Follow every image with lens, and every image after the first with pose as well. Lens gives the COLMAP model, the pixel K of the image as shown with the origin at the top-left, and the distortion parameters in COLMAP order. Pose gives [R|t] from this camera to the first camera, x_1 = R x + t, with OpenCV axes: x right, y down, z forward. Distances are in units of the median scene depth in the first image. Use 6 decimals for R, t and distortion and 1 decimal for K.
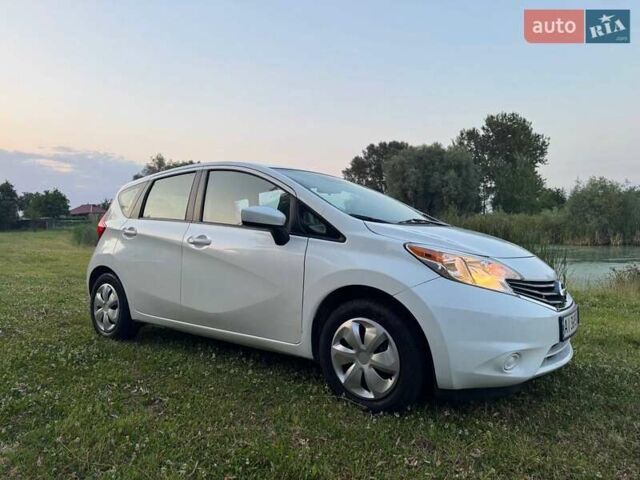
lens RADIAL K [[436.7, 0, 320.0], [0, 436.7, 240.0], [0, 0, 1]] dist [0.135875, -0.171225]
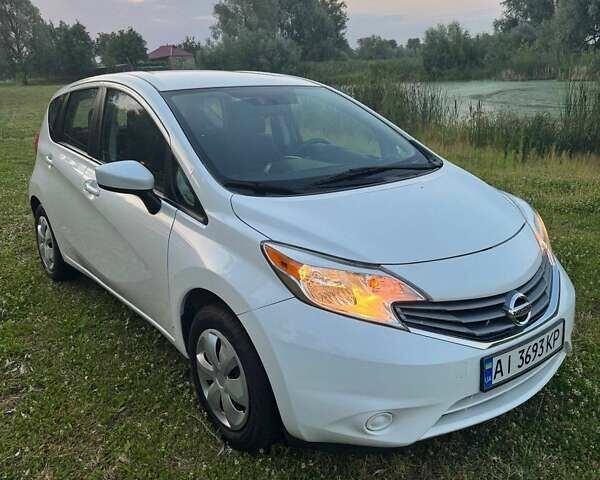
lens RADIAL K [[558.1, 0, 301.7], [0, 558.1, 224.0], [0, 0, 1]] dist [0.122039, -0.247004]
pose [[0.961700, 0.046489, -0.270134, 0.461214], [0.022264, 0.969008, 0.246026, -0.222929], [0.273199, -0.242617, 0.930859, 0.170664]]
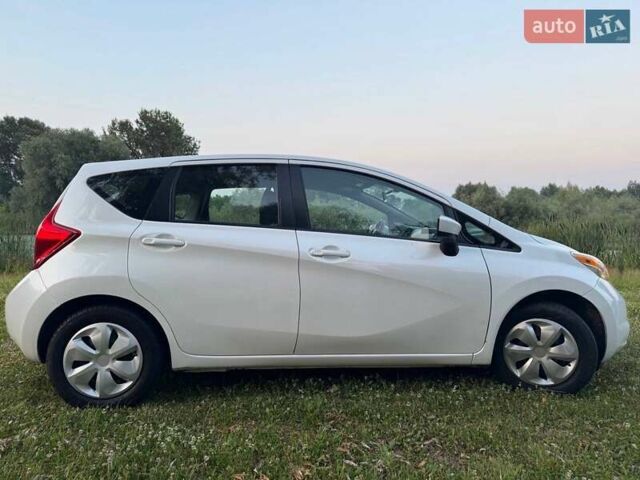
lens RADIAL K [[436.7, 0, 320.0], [0, 436.7, 240.0], [0, 0, 1]] dist [0.135875, -0.171225]
pose [[0.743239, -0.013062, 0.668898, -1.036265], [0.002537, 0.999857, 0.016705, -0.043834], [-0.669021, -0.010718, 0.743166, 0.491080]]
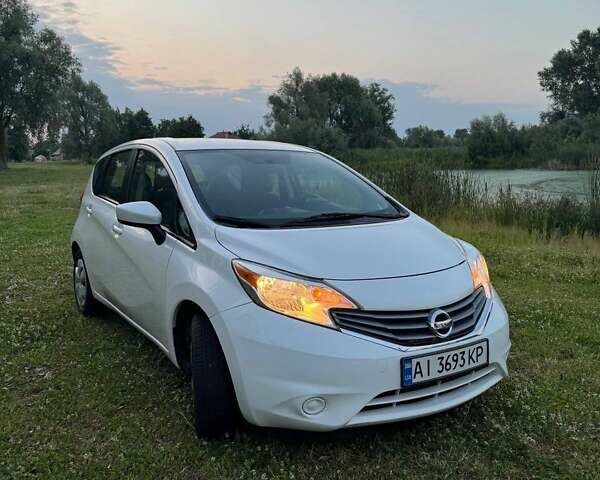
lens RADIAL K [[558.1, 0, 301.7], [0, 558.1, 224.0], [0, 0, 1]] dist [0.122039, -0.247004]
pose [[0.933511, 0.033329, -0.356996, 0.674140], [0.002390, 0.995070, 0.099148, -0.163293], [0.358541, -0.093409, 0.928829, 0.001115]]
